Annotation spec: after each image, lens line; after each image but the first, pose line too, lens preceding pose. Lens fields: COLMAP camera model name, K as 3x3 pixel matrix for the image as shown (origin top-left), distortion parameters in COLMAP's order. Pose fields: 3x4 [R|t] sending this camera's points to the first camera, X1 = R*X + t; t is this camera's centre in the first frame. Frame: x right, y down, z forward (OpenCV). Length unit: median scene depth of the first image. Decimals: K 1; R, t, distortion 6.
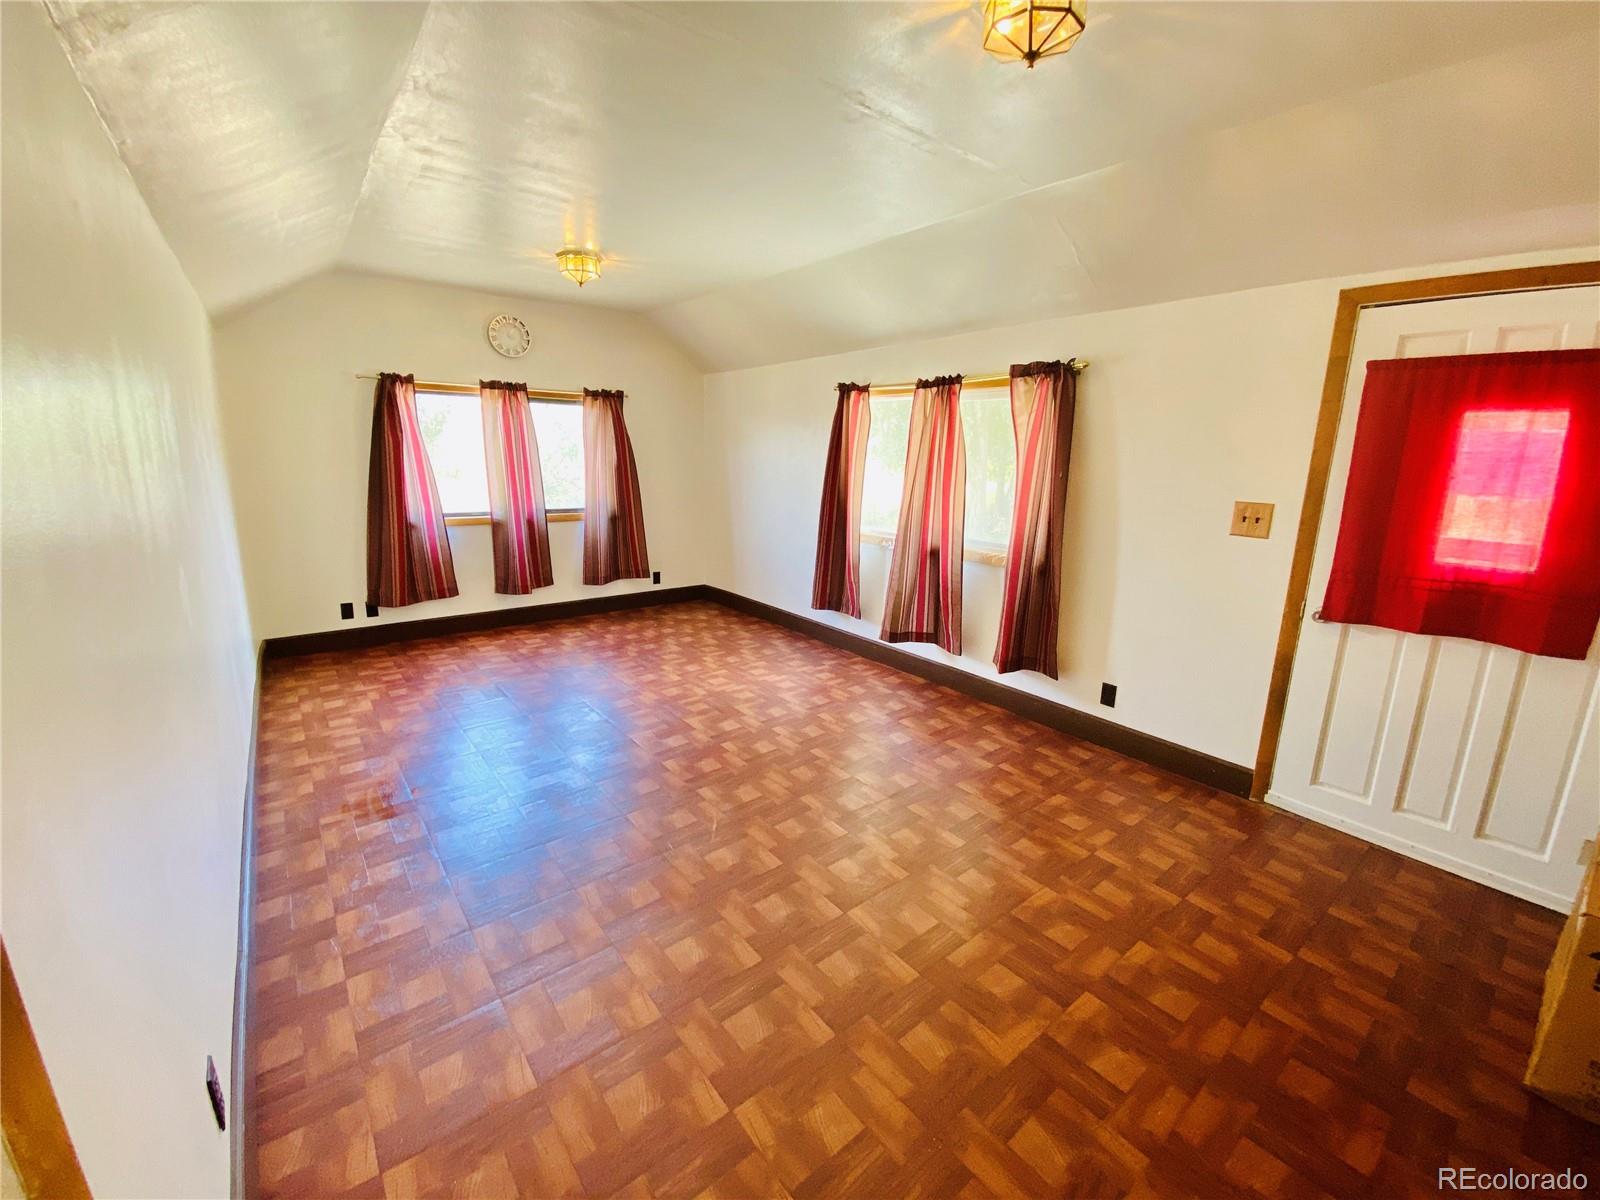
lens RADIAL K [[662.7, 0, 801.3], [0, 662.7, 589.7], [0, 0, 1]] dist [0.011077, 0.000001]
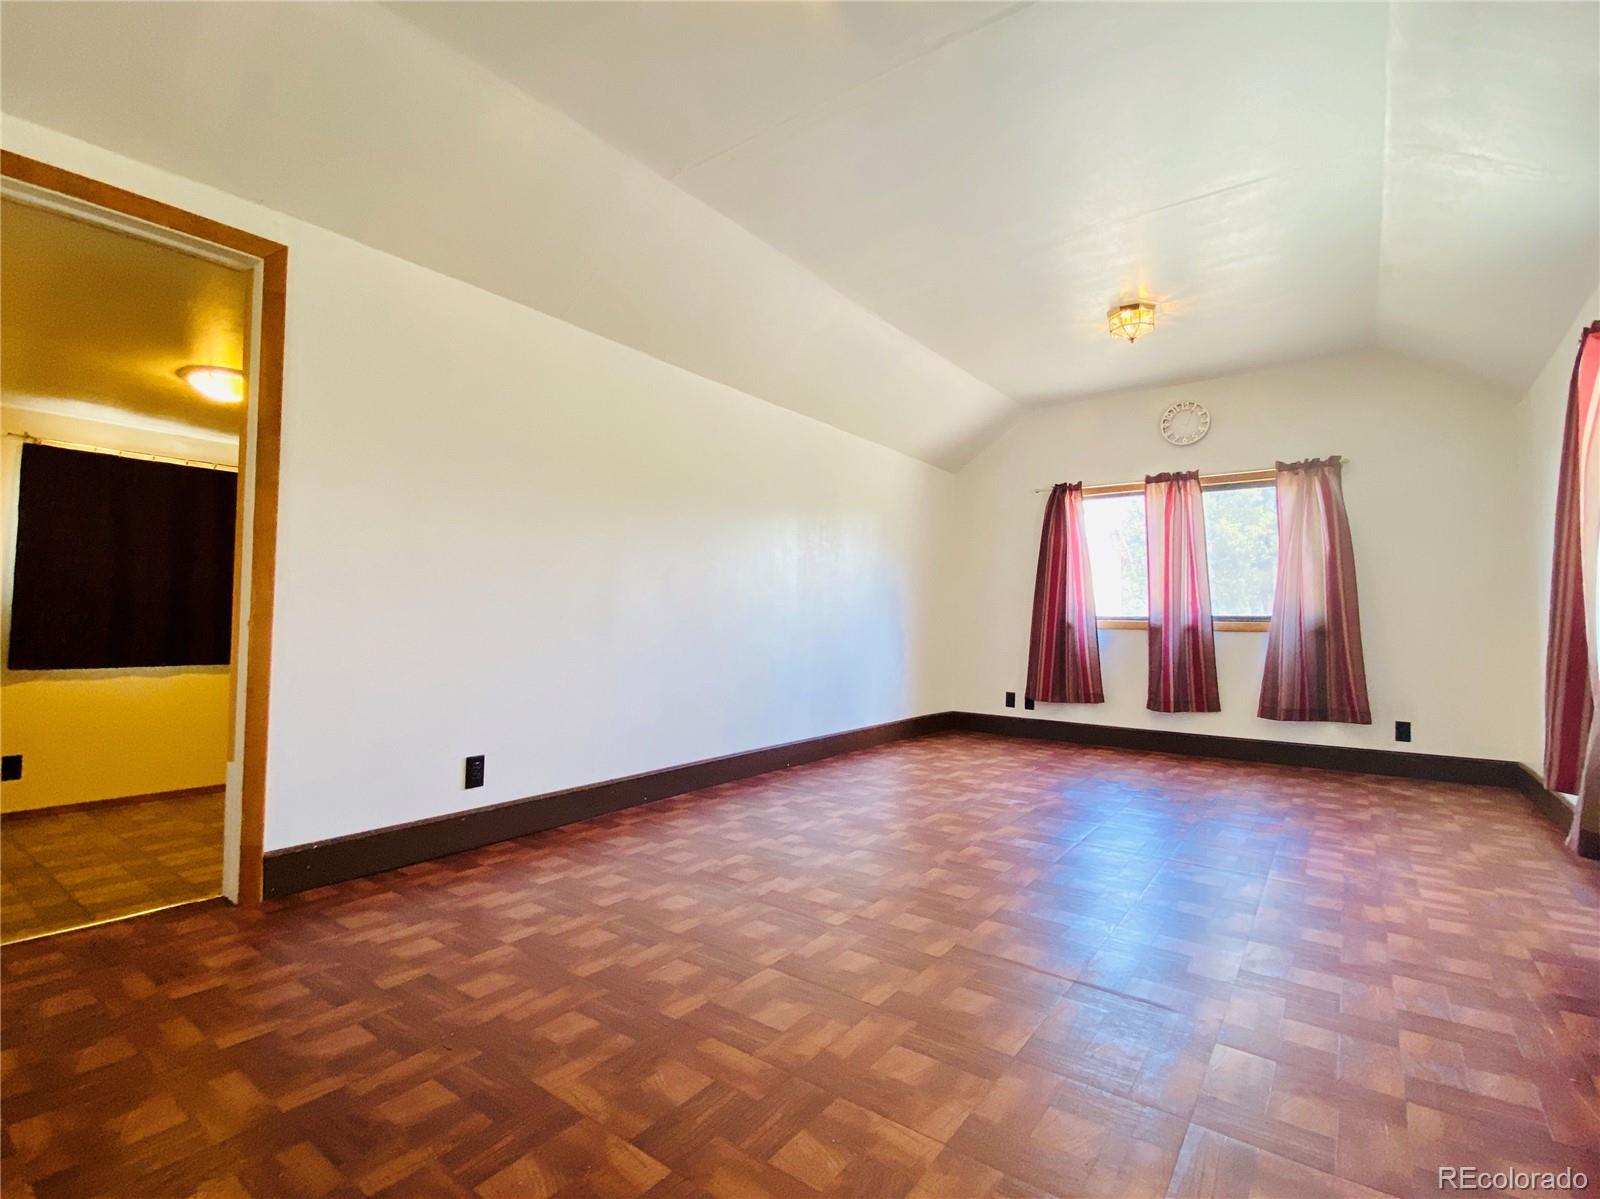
lens RADIAL K [[758.5, 0, 800.0], [0, 758.5, 599.5], [0, 0, 1]] dist [0.028277, -0.000011]
pose [[0.249827, -0.043727, -0.967303, 0.423330], [-0.210608, 0.972610, -0.098361, 0.063223], [0.945109, 0.228295, 0.233774, 0.317120]]
